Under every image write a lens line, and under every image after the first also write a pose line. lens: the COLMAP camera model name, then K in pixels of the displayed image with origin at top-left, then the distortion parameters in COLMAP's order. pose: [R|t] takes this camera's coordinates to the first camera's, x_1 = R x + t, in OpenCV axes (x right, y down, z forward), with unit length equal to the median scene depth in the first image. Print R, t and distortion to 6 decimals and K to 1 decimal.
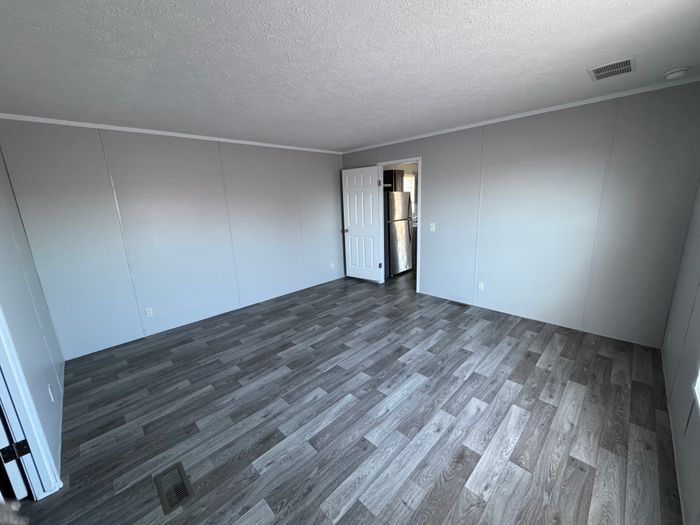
lens RADIAL K [[277.2, 0, 351.9], [0, 277.2, 263.2], [0, 0, 1]] dist [-0.000427, 0.000462]
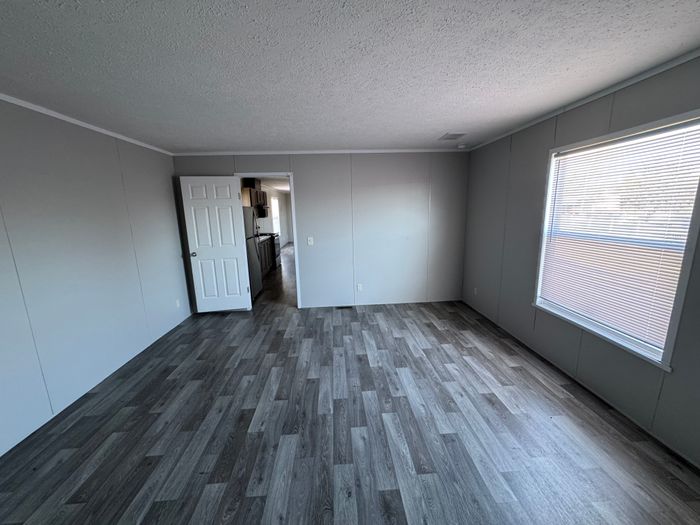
lens RADIAL K [[277.2, 0, 349.8], [0, 277.2, 264.2], [0, 0, 1]] dist [-0.000427, 0.000462]
pose [[0.659050, -0.123854, 0.741831, -0.576706], [0.169542, 0.985425, 0.013901, -0.051795], [-0.732740, 0.116610, 0.670443, 0.310225]]
